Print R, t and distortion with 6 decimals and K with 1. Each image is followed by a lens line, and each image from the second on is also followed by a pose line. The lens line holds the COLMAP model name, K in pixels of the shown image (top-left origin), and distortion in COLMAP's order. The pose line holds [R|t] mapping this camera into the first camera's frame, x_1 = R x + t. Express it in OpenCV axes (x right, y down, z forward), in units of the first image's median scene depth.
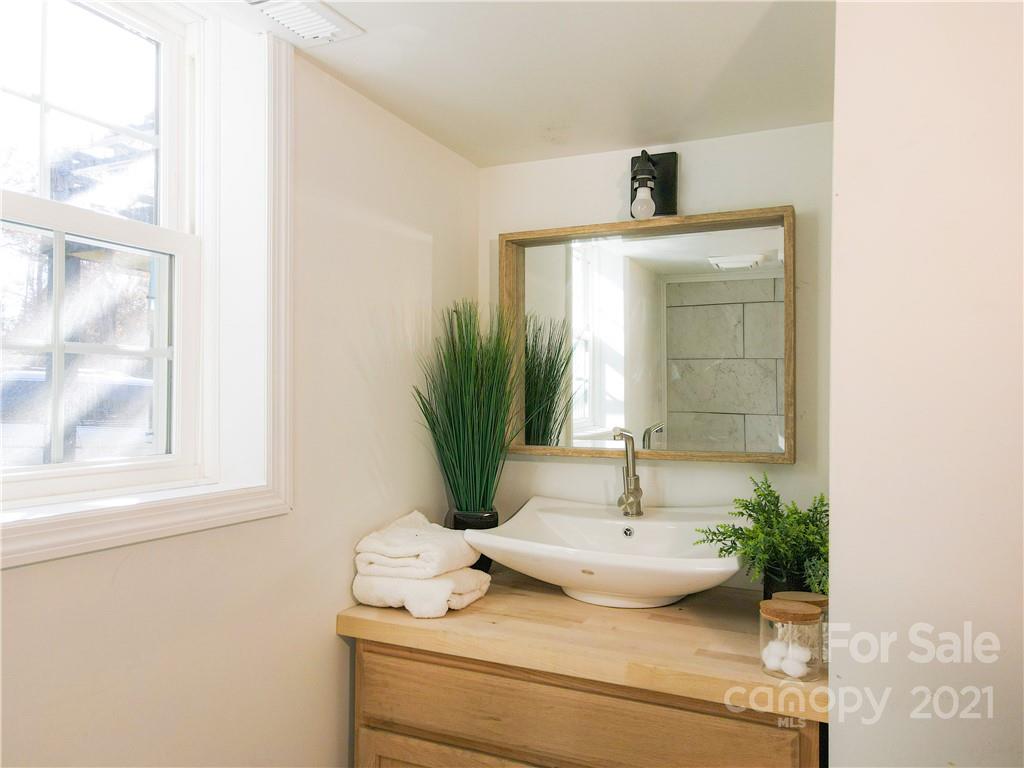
lens RADIAL K [[748.1, 0, 511.8], [0, 748.1, 384.2], [0, 0, 1]] dist [0.005245, 0.024147]
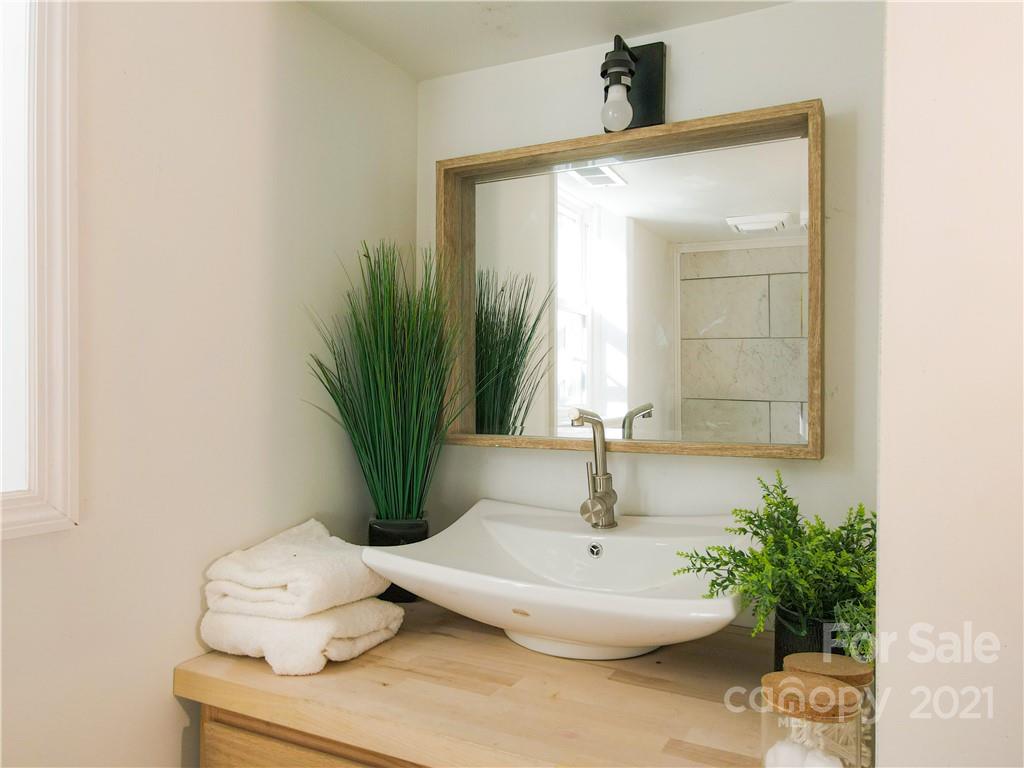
lens RADIAL K [[748.1, 0, 513.1], [0, 748.1, 385.4], [0, 0, 1]] dist [0.005245, 0.024147]
pose [[0.999203, -0.001611, -0.039887, 0.108129], [0.002077, 0.999930, 0.011636, 0.026263], [0.039866, -0.011710, 0.999136, 0.265495]]
